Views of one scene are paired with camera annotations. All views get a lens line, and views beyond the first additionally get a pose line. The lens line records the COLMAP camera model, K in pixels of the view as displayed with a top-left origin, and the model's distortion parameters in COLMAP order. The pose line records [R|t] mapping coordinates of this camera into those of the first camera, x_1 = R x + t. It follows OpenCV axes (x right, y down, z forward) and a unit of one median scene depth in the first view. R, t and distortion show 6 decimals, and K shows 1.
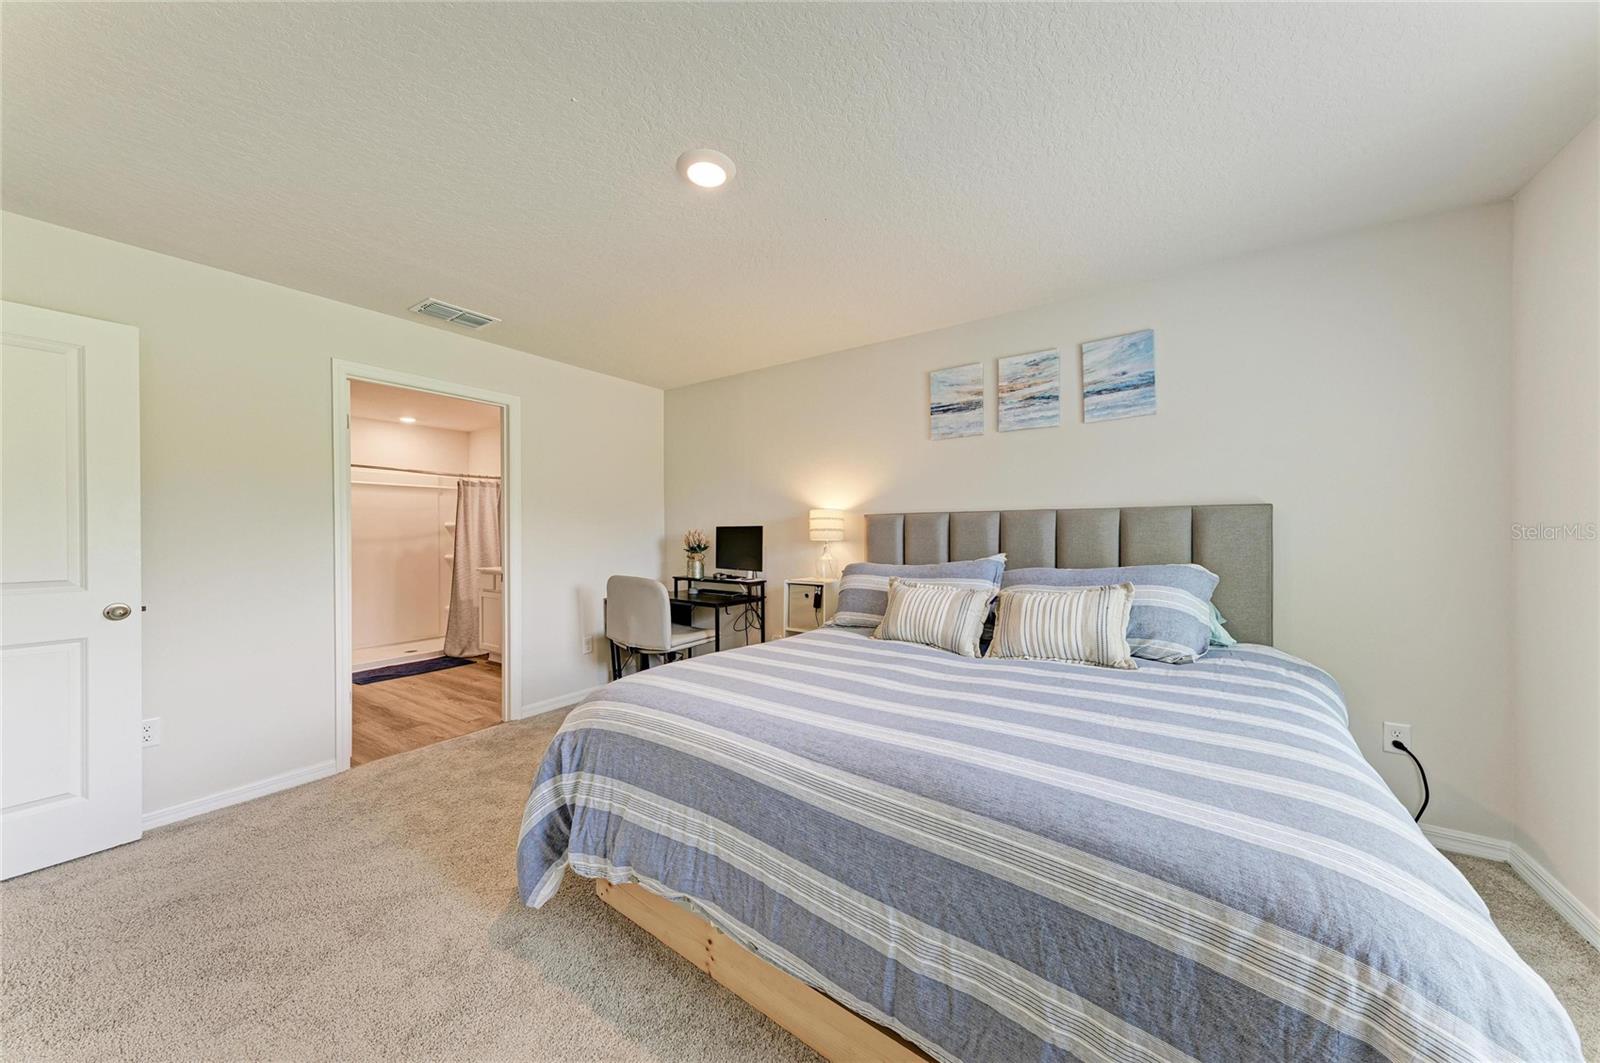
lens RADIAL K [[540.4, 0, 804.2], [0, 540.4, 534.7], [0, 0, 1]] dist [0.011976, -0.000322]
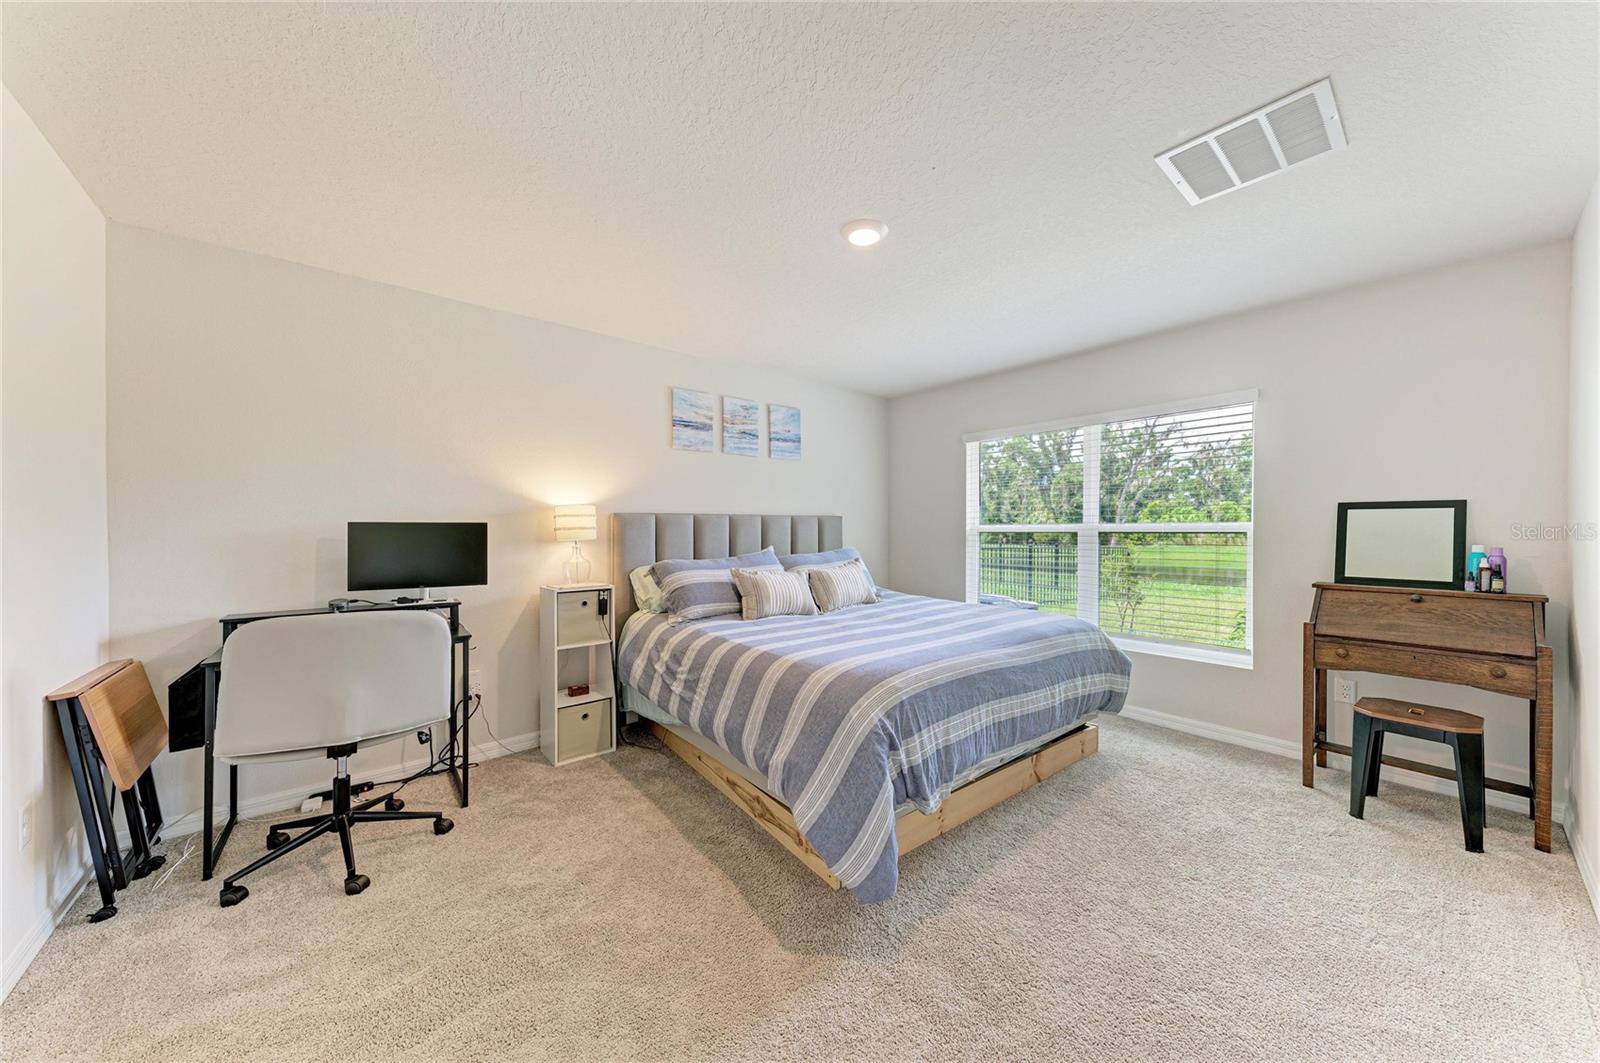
lens RADIAL K [[540.4, 0, 799.5], [0, 540.4, 537.4], [0, 0, 1]] dist [0.011976, -0.000322]
pose [[0.254689, -0.016437, 0.966883, -0.991785], [0.004707, 0.999865, 0.015758, -0.008634], [-0.967011, 0.000538, 0.254732, 0.581965]]
